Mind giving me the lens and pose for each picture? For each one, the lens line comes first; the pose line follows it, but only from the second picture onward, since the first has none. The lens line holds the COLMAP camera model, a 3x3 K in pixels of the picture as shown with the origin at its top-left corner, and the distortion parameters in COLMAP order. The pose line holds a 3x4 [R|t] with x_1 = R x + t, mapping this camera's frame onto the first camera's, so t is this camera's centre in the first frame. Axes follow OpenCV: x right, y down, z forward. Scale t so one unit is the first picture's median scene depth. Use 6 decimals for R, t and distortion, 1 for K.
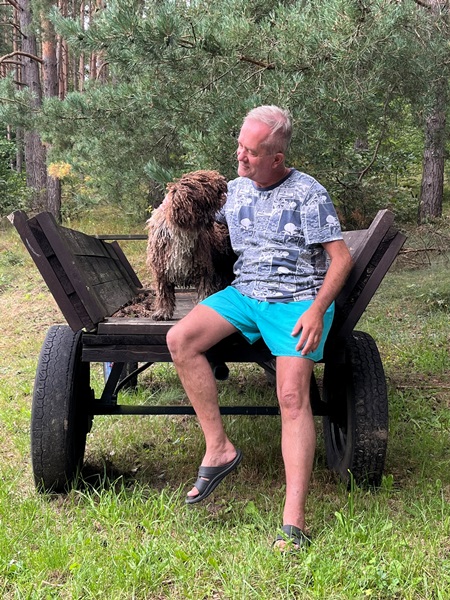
lens RADIAL K [[781.7, 0, 226.2], [0, 781.7, 300.4], [0, 0, 1]] dist [0.036109, 0.000000]
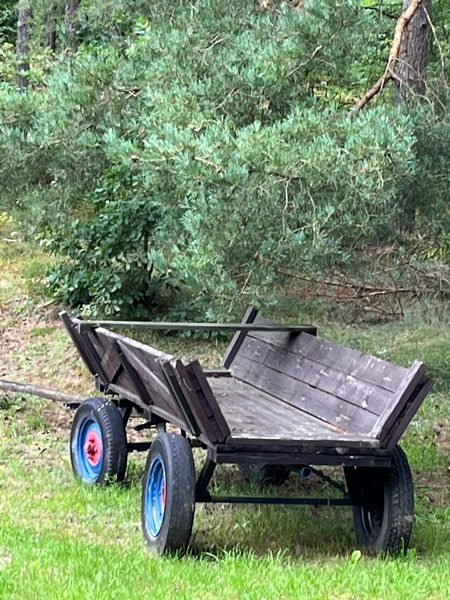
lens RADIAL K [[1812.8, 0, 224.7], [0, 1812.8, 300.0], [0, 0, 1]] dist [-0.028728, 0.000000]
pose [[0.981594, 0.036896, 0.187382, -0.722366], [-0.038534, 0.999244, 0.005106, -0.215635], [-0.187052, -0.012233, 0.982274, -2.042172]]
